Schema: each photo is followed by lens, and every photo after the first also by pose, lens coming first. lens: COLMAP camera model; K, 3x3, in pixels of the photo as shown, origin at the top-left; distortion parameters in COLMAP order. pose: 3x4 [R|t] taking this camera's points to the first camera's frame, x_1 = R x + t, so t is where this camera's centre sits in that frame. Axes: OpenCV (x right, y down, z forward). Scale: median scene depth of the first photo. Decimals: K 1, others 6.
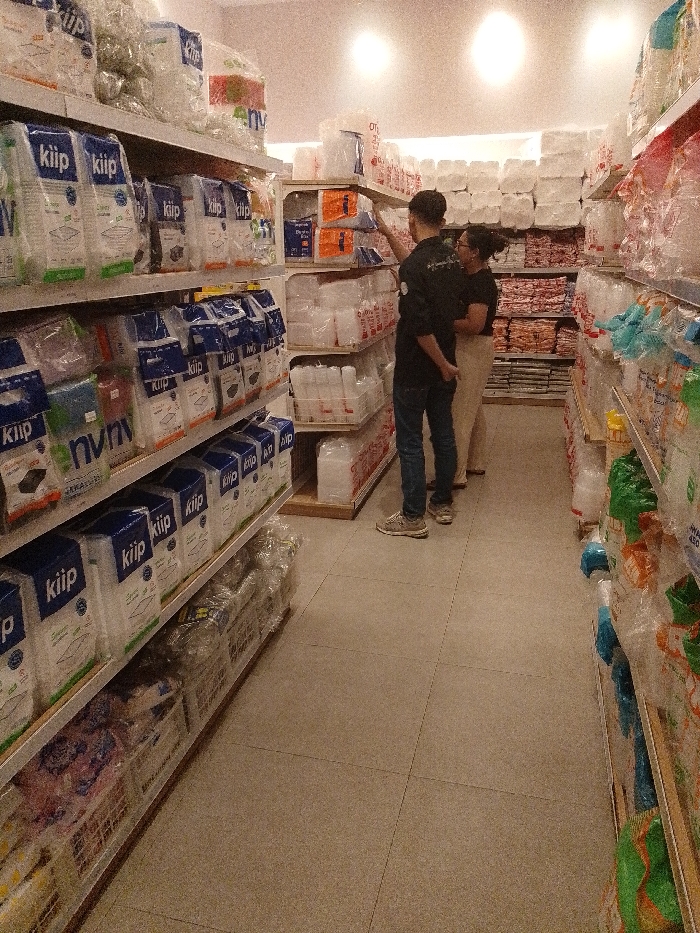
lens RADIAL K [[740.1, 0, 350.0], [0, 740.1, 466.5], [0, 0, 1]] dist [0.130894, -0.227420]
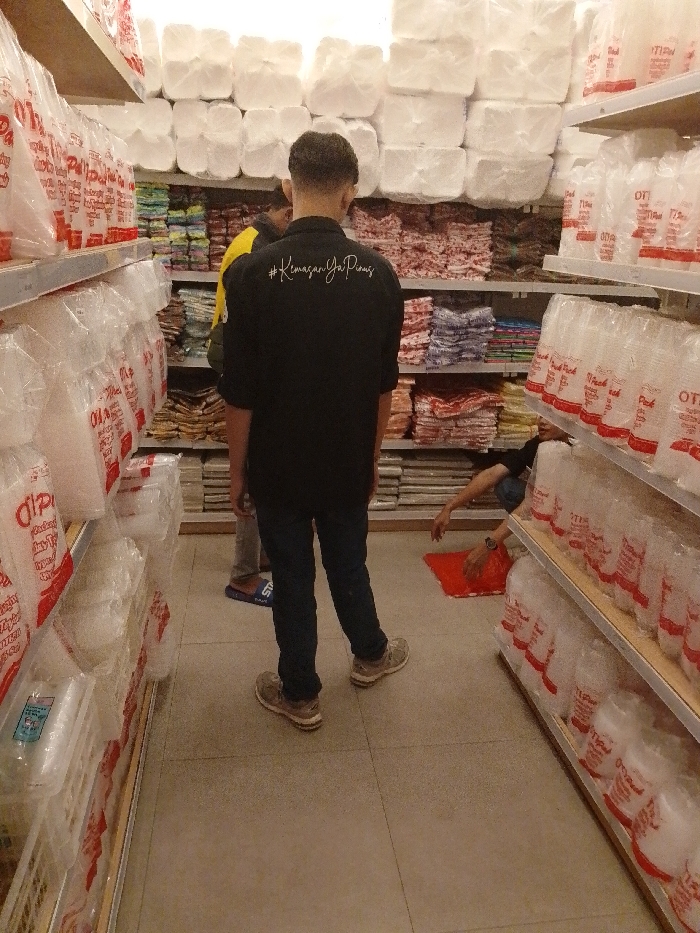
lens RADIAL K [[740.1, 0, 350.0], [0, 740.1, 466.5], [0, 0, 1]] dist [0.130894, -0.227420]
pose [[0.925242, -0.066211, 0.373555, 0.036829], [0.054718, 0.997647, 0.041300, -0.164141], [-0.375410, -0.017772, 0.926688, 0.553456]]
